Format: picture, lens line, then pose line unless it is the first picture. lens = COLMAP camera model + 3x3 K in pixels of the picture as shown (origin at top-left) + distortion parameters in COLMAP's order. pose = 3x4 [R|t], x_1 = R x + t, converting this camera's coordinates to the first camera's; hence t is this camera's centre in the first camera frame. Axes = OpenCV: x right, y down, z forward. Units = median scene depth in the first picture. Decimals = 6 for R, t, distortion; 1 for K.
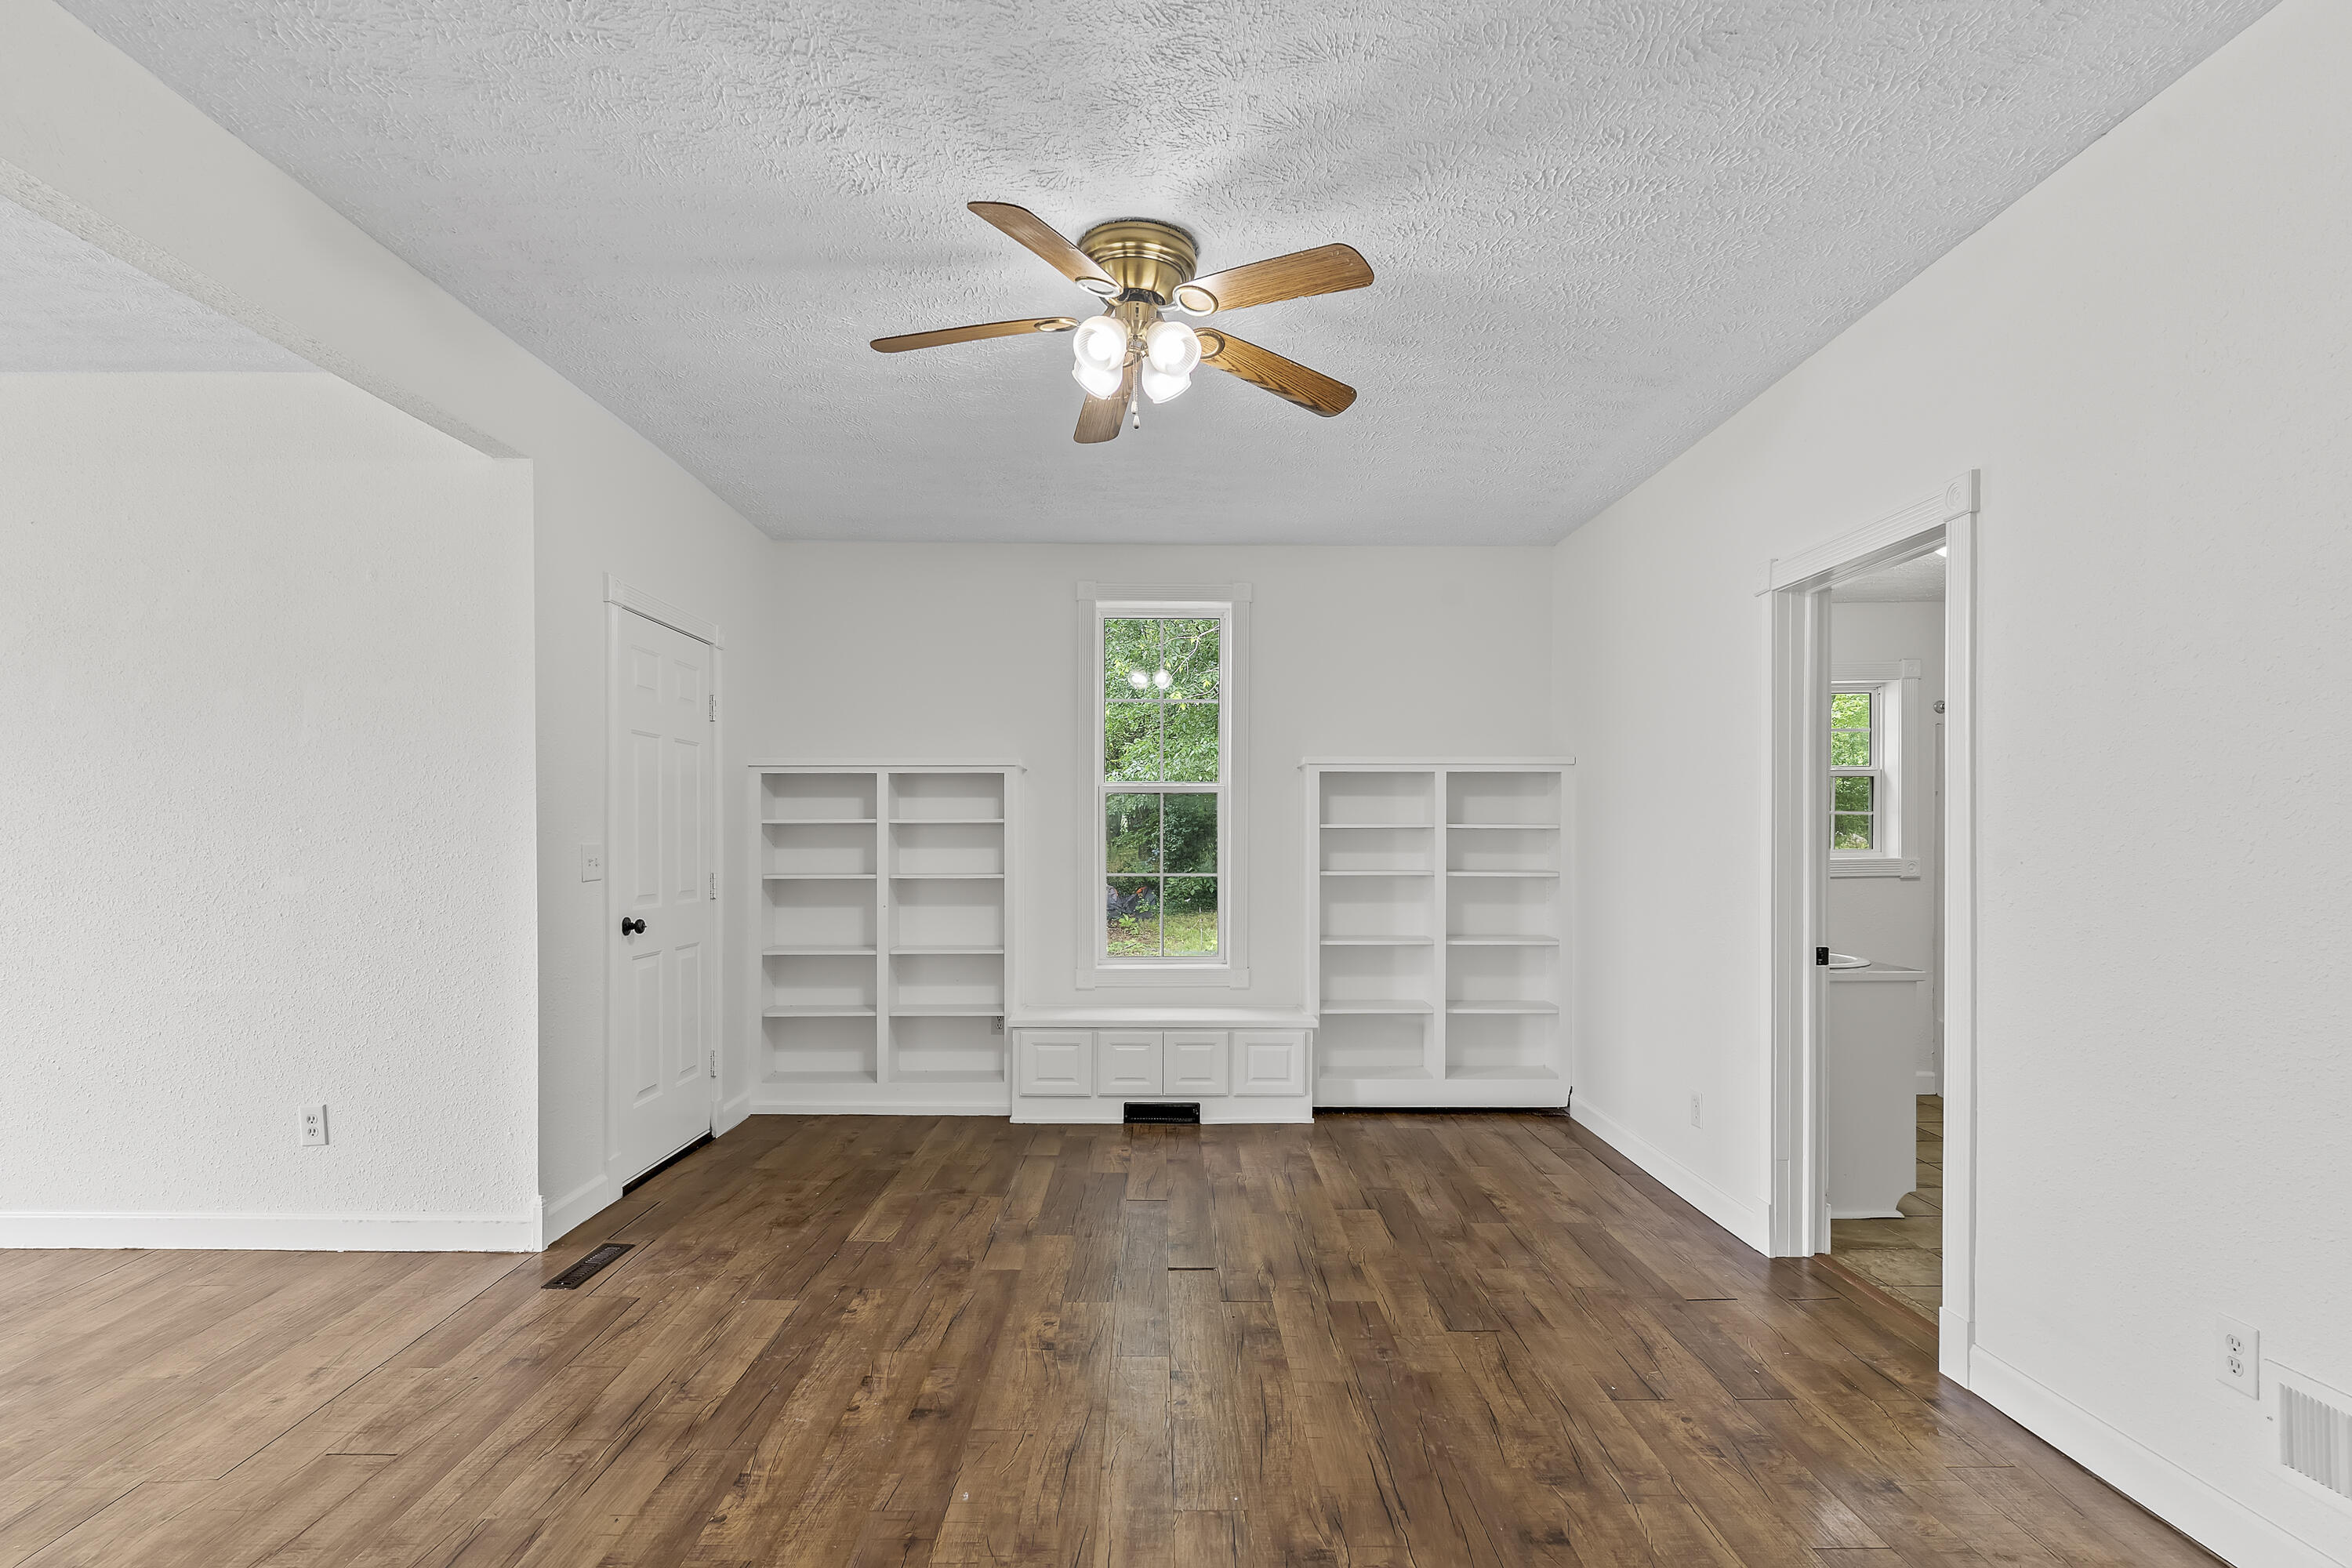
lens RADIAL K [[1143.4, 0, 1173.2], [0, 1143.4, 772.0], [0, 0, 1]] dist [0.000814, 0.000173]
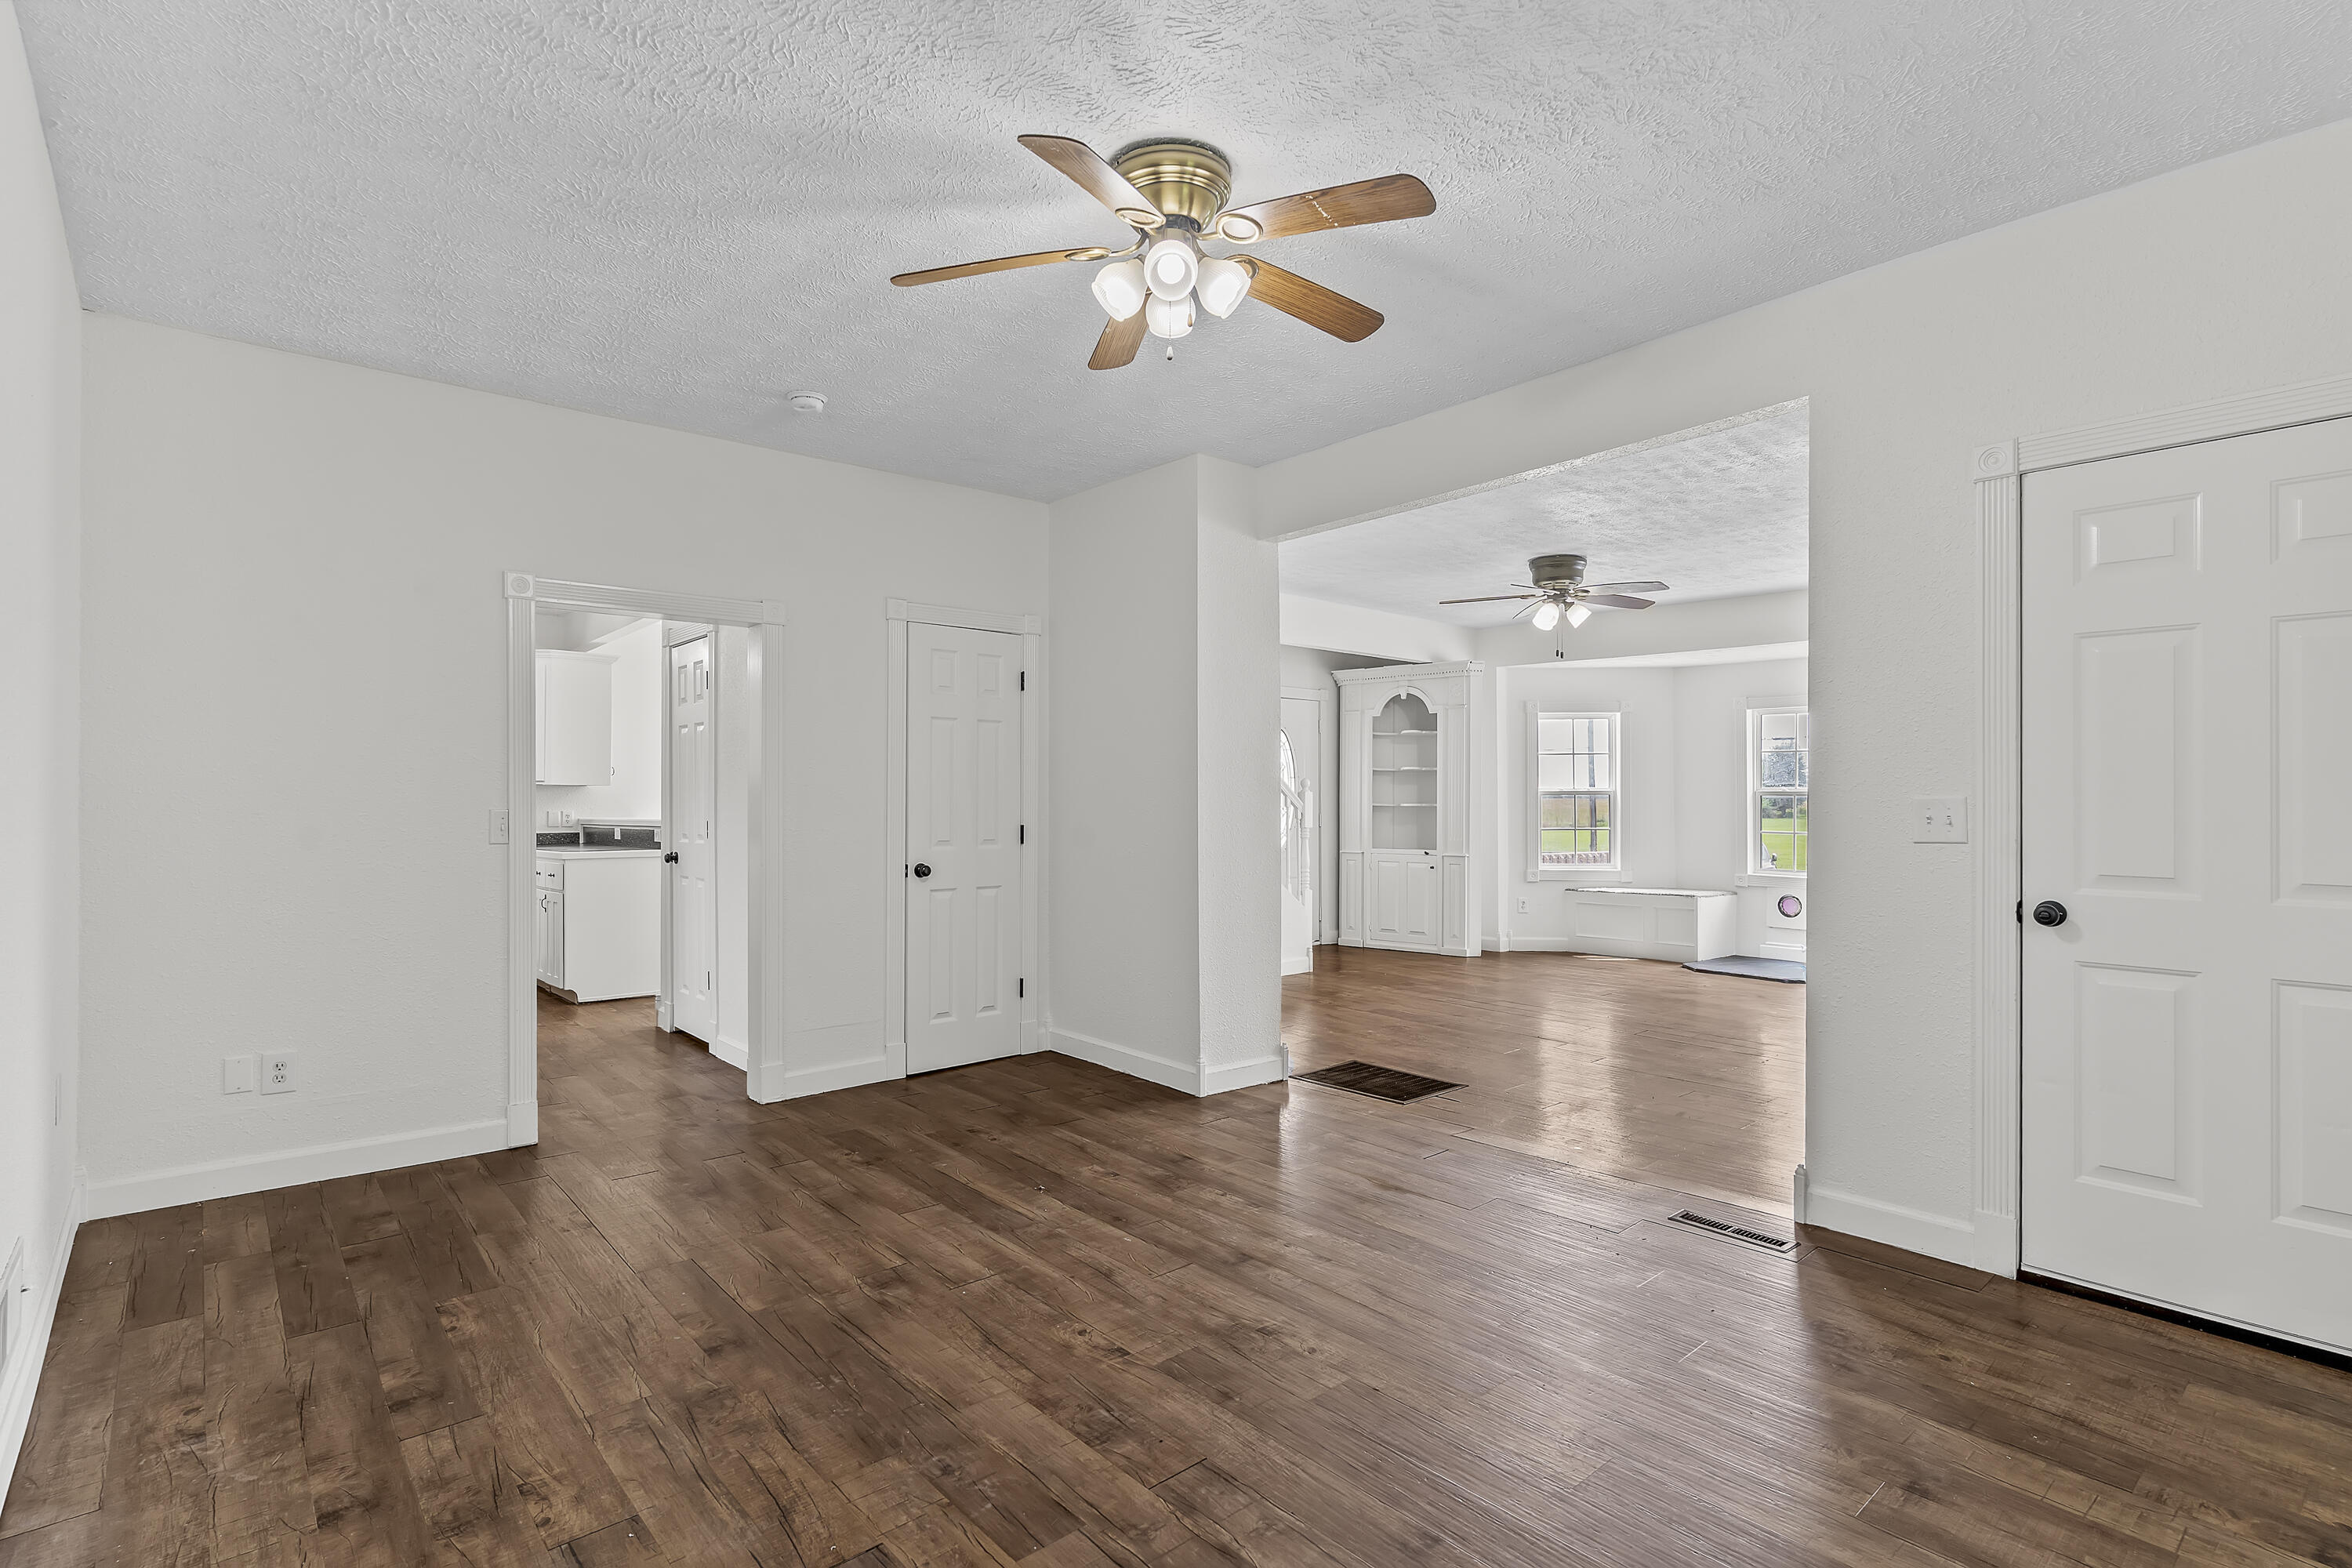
lens RADIAL K [[1143.4, 0, 1173.2], [0, 1143.4, 772.0], [0, 0, 1]] dist [0.000814, 0.000173]
pose [[-0.767876, -0.010868, -0.640506, 0.629095], [0.038004, 0.997322, -0.062484, 0.114385], [0.639470, -0.072322, -0.765407, 1.929363]]
